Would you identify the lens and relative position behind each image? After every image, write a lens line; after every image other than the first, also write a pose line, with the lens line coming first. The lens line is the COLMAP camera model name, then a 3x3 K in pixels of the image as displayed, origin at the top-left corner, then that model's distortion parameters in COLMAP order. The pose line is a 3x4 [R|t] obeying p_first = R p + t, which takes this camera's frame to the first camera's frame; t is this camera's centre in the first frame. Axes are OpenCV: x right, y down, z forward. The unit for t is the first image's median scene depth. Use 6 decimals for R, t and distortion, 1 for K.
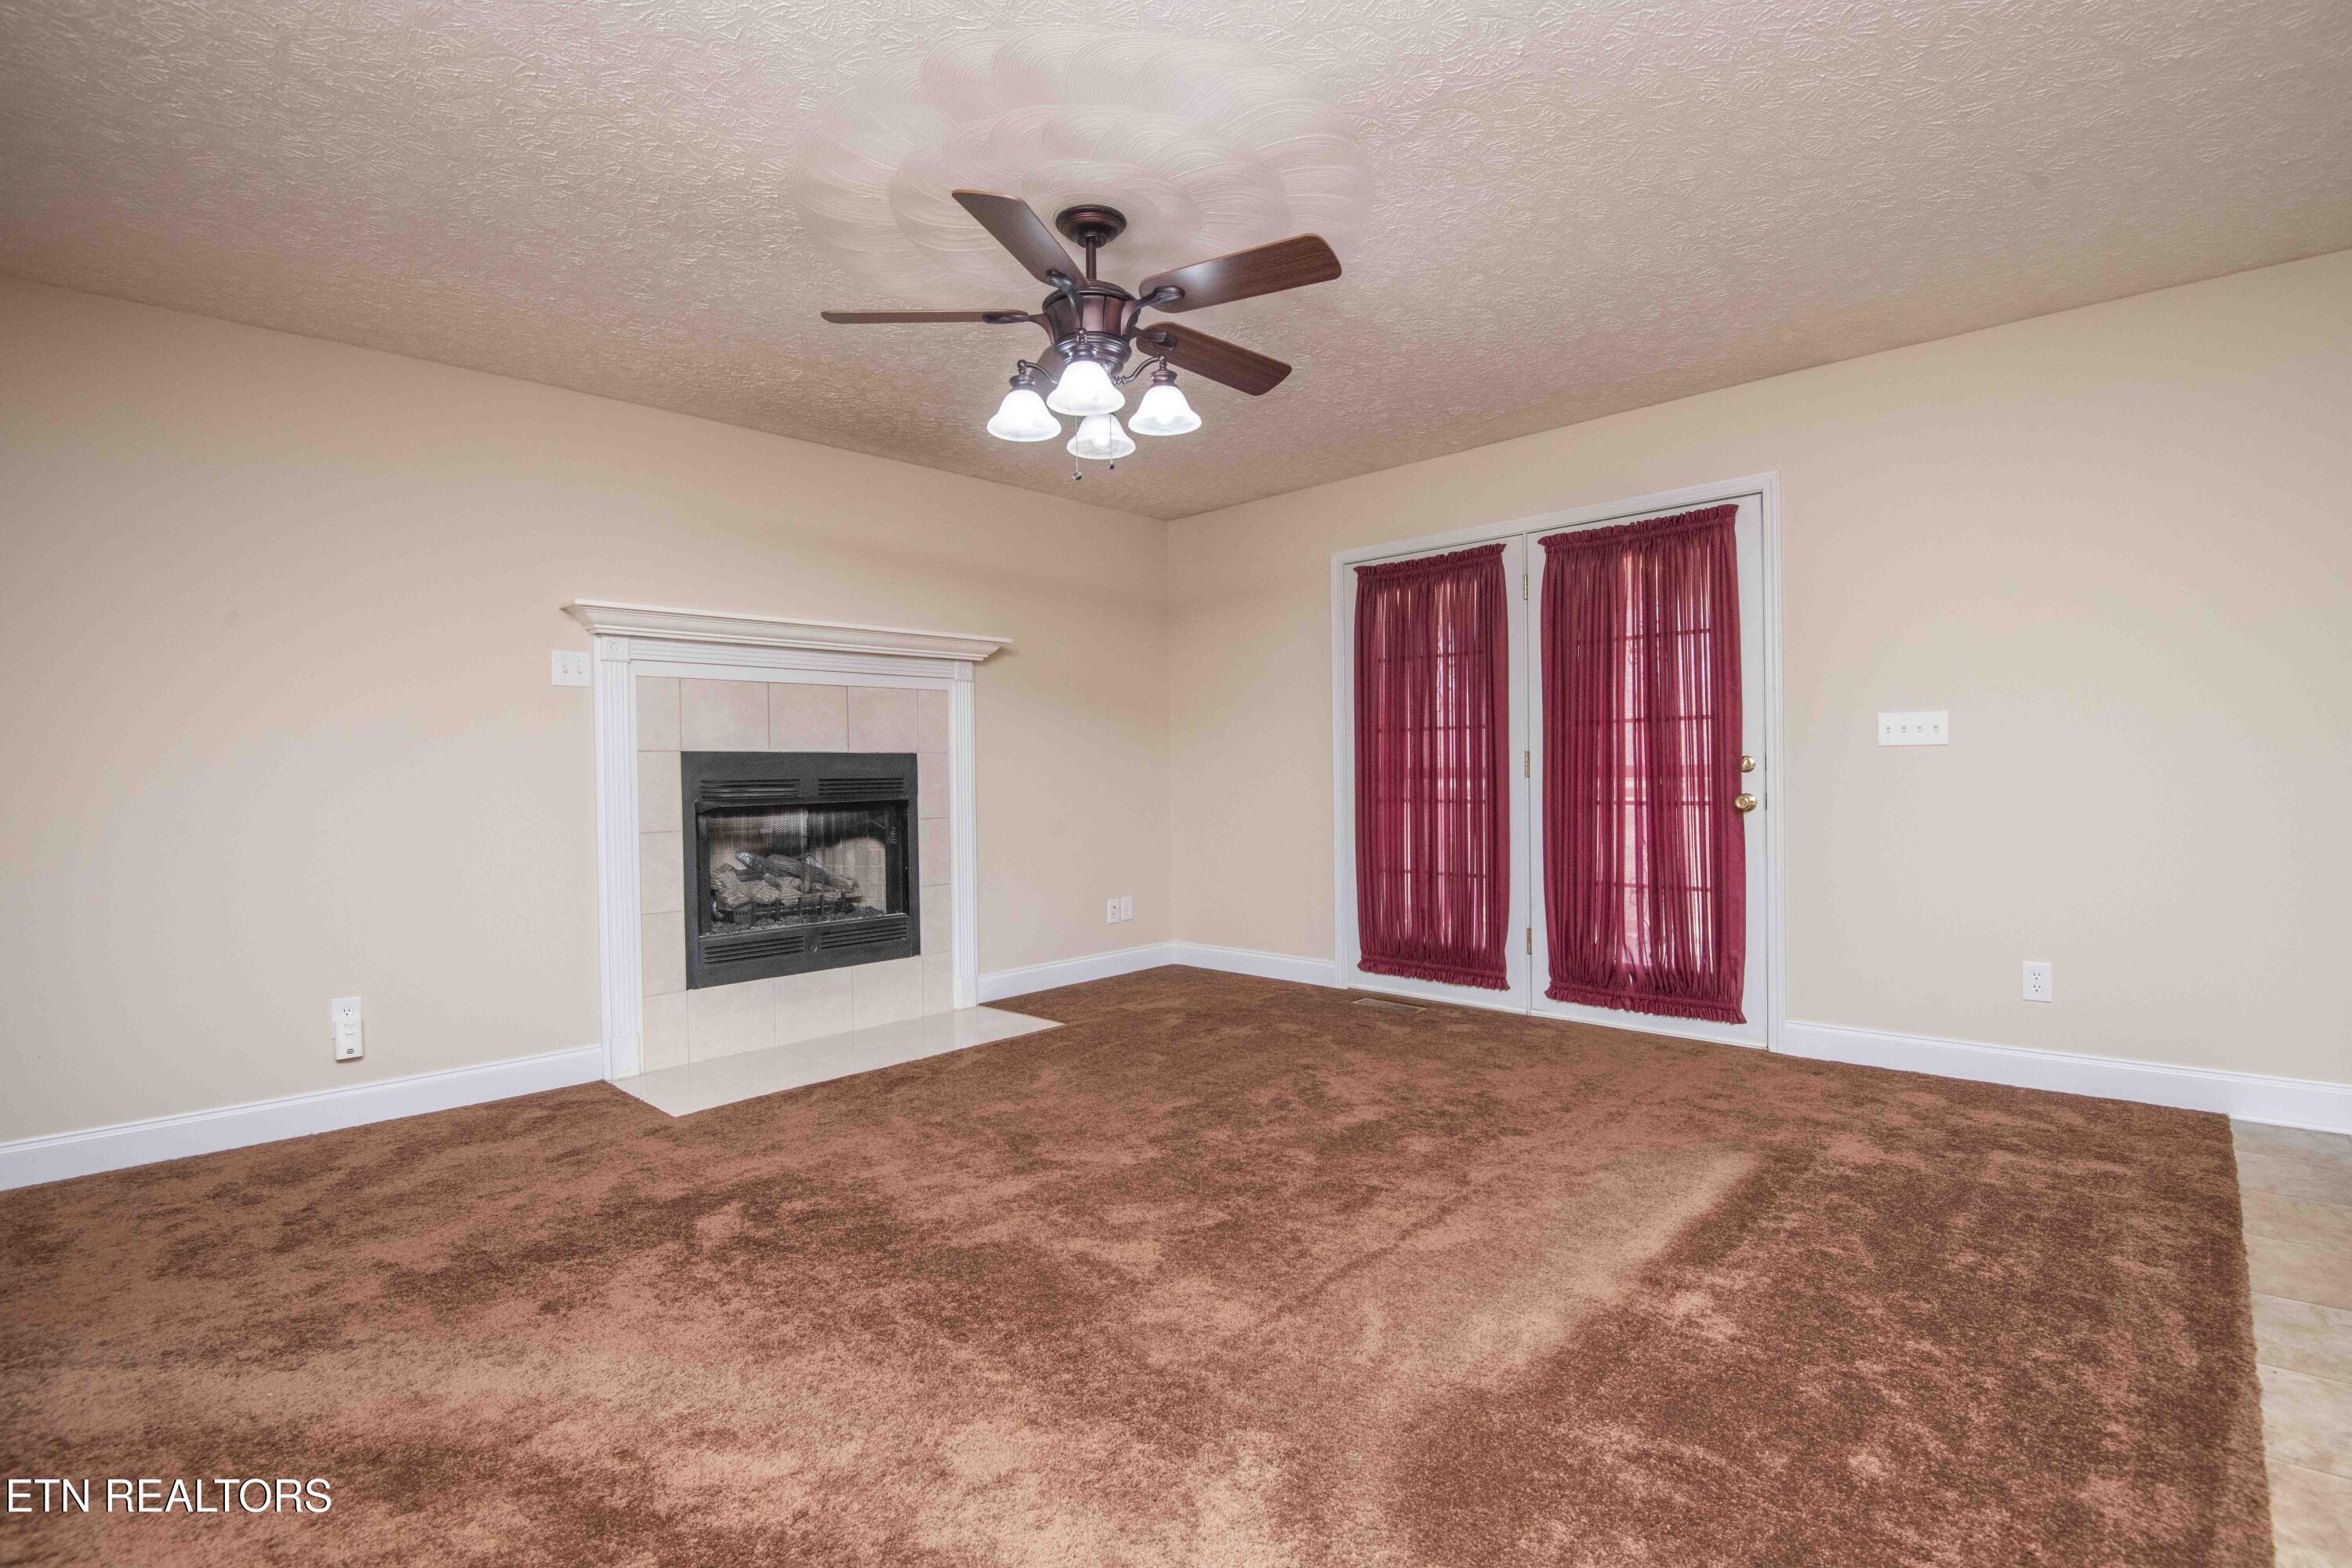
lens RADIAL K [[1085.2, 0, 1179.6], [0, 1085.2, 781.0], [0, 0, 1]] dist [-0.005232, -0.023808]
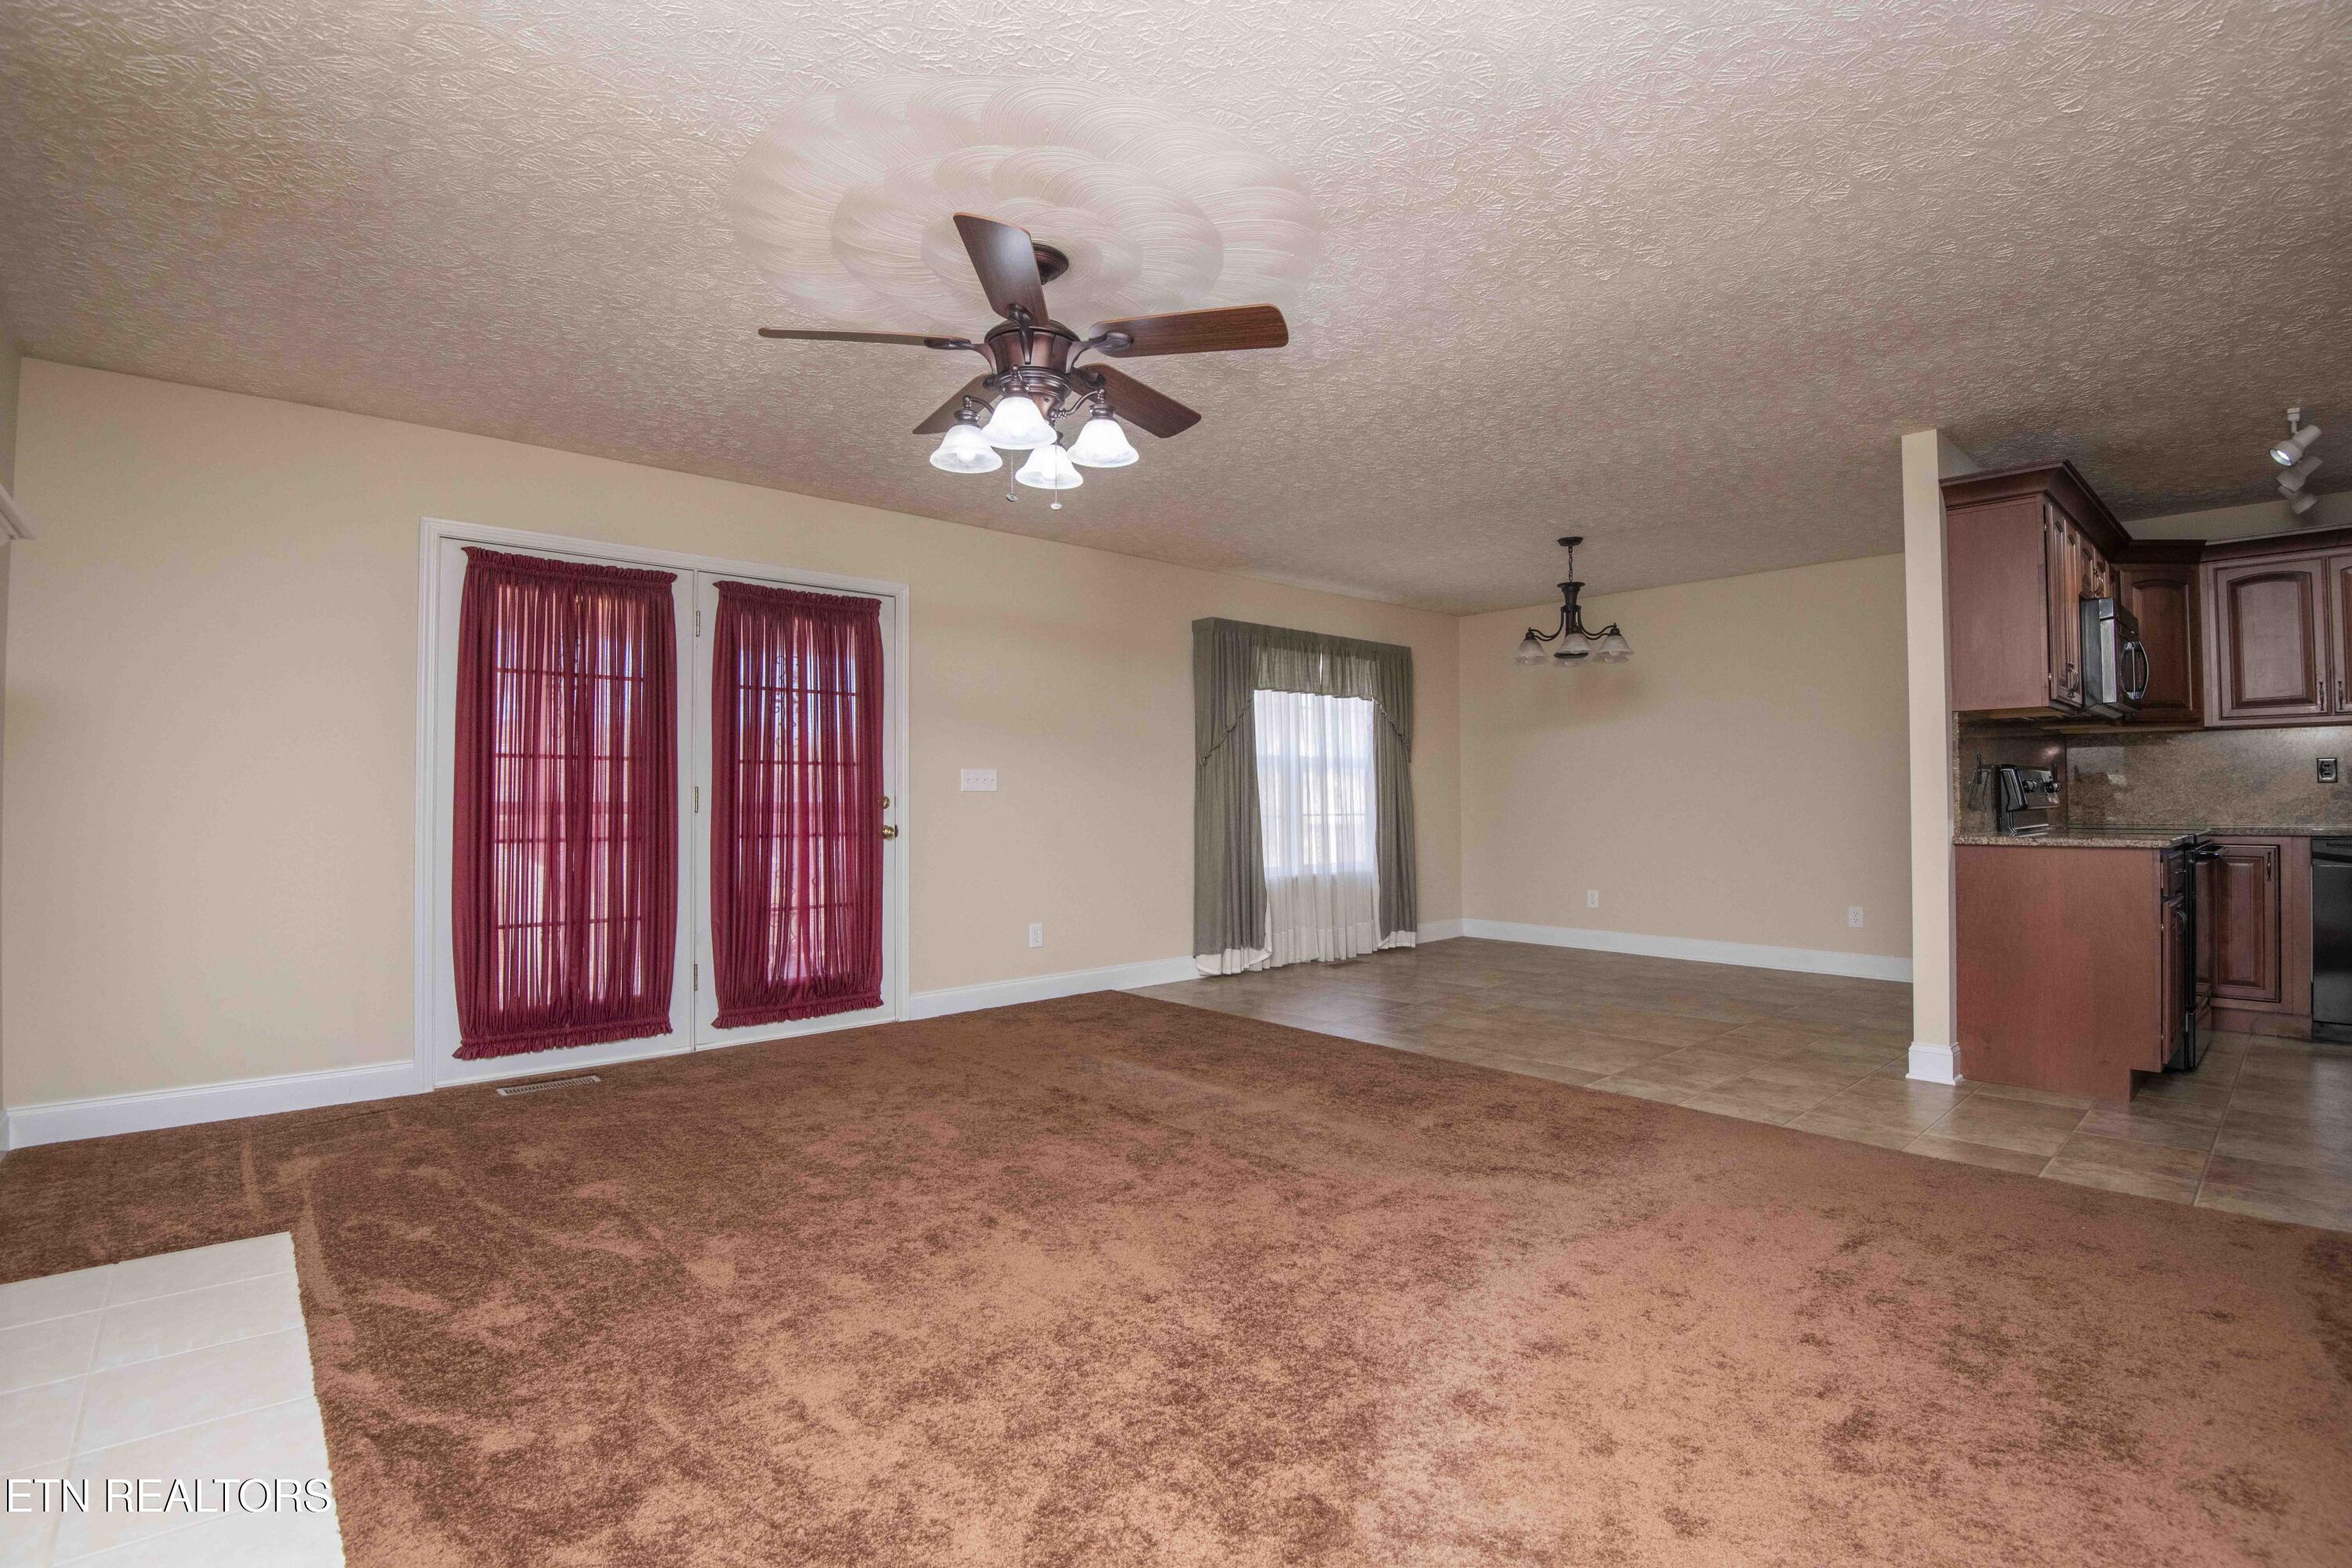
lens RADIAL K [[1085.2, 0, 1179.6], [0, 1085.2, 781.0], [0, 0, 1]] dist [-0.005232, -0.023808]
pose [[0.080385, 0.034729, 0.996159, -0.686361], [0.008360, 0.999334, -0.035514, 0.007035], [-0.996729, 0.011183, 0.080042, 0.506075]]
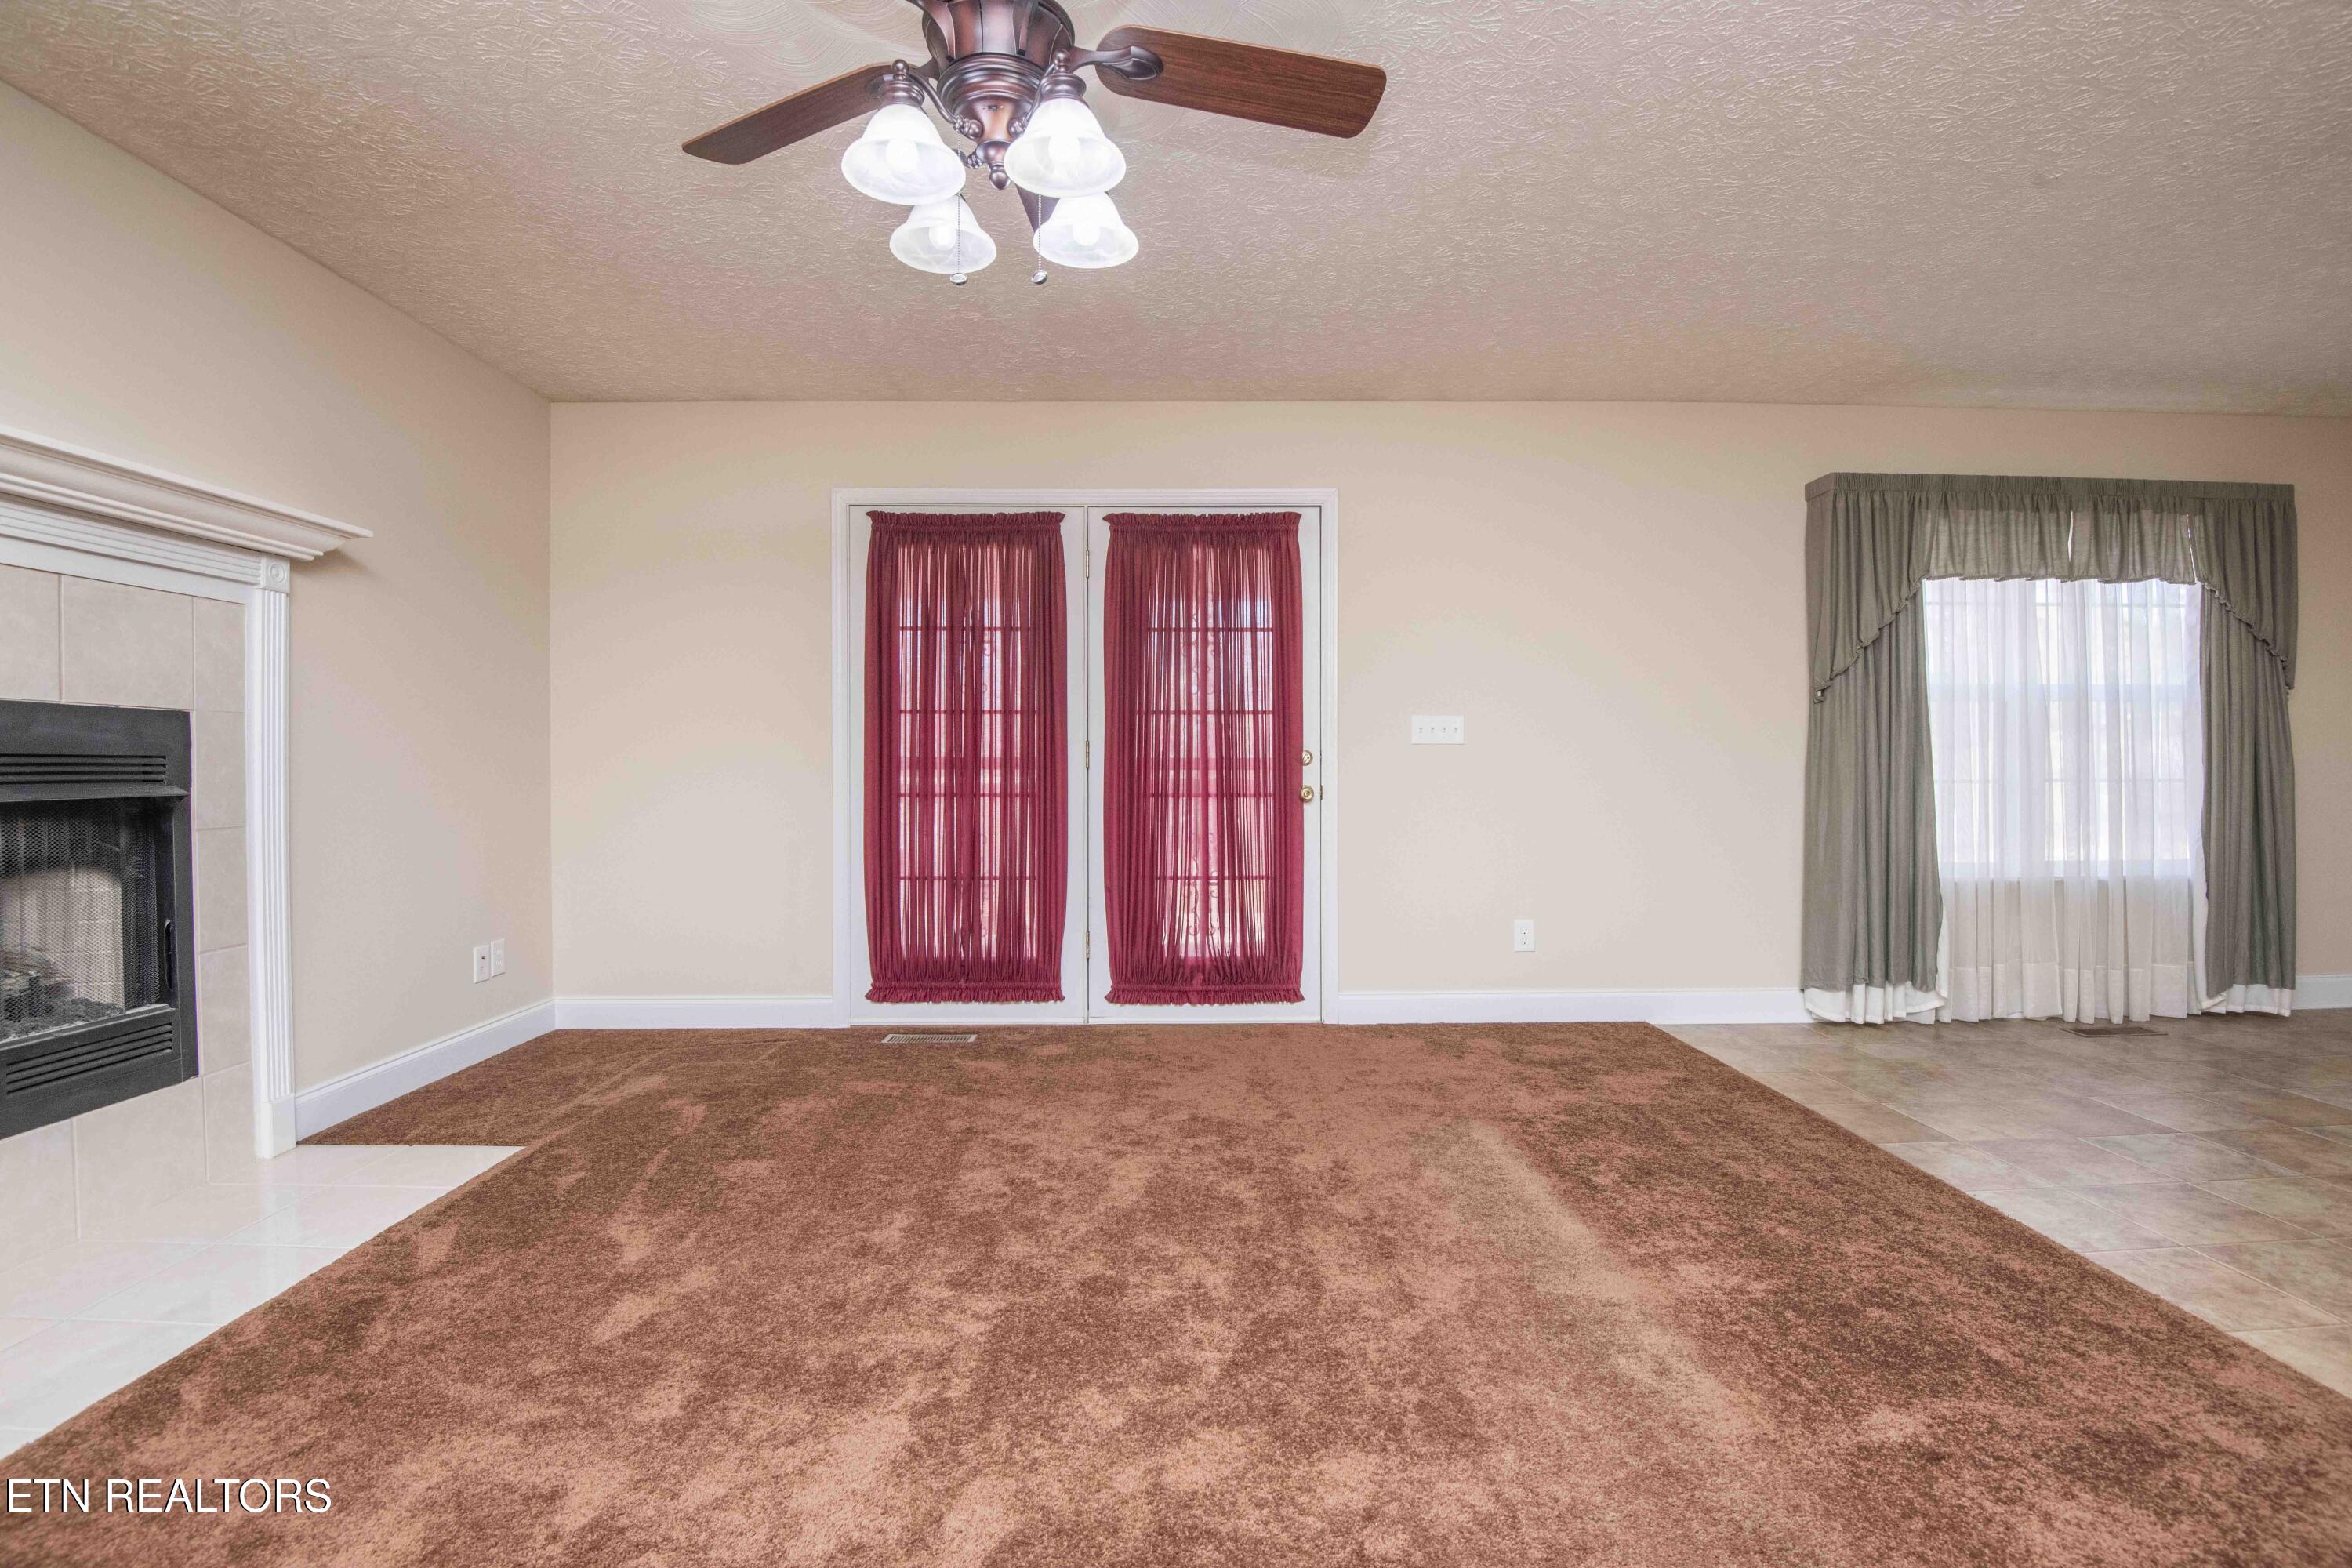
lens RADIAL K [[1085.2, 0, 1179.6], [0, 1085.2, 781.0], [0, 0, 1]] dist [-0.005232, -0.023808]
pose [[0.714133, 0.005249, 0.699990, -0.293459], [-0.005259, 0.999984, -0.002134, 0.009241], [-0.699990, -0.002157, 0.714149, 0.298428]]
